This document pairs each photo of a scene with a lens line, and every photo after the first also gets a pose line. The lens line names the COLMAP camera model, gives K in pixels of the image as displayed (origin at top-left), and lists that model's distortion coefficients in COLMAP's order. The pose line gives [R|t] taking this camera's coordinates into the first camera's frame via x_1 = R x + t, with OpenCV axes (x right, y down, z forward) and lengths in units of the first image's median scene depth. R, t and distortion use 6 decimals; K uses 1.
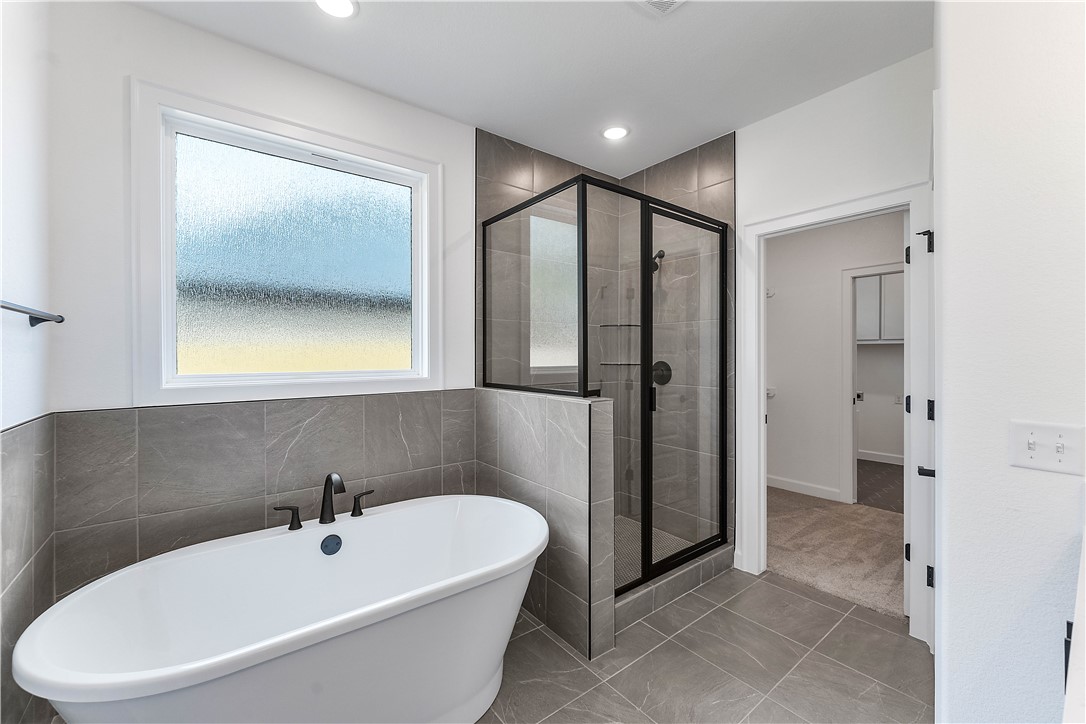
lens RADIAL K [[438.1, 0, 536.5], [0, 438.1, 356.3], [0, 0, 1]] dist [0.004197, 0.000219]
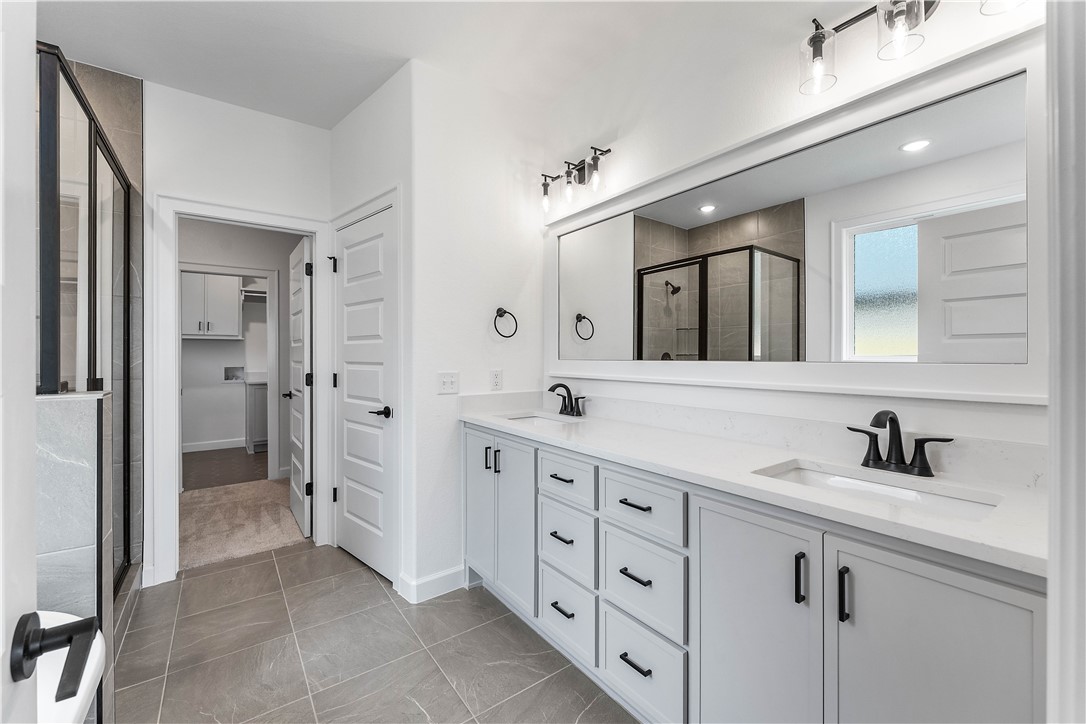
lens RADIAL K [[438.1, 0, 535.0], [0, 438.1, 354.8], [0, 0, 1]] dist [0.004197, 0.000219]
pose [[0.034047, 0.001835, 0.999419, -0.411761], [0.003944, 0.999990, -0.001970, 0.032813], [-0.999412, 0.004009, 0.034039, 0.220728]]
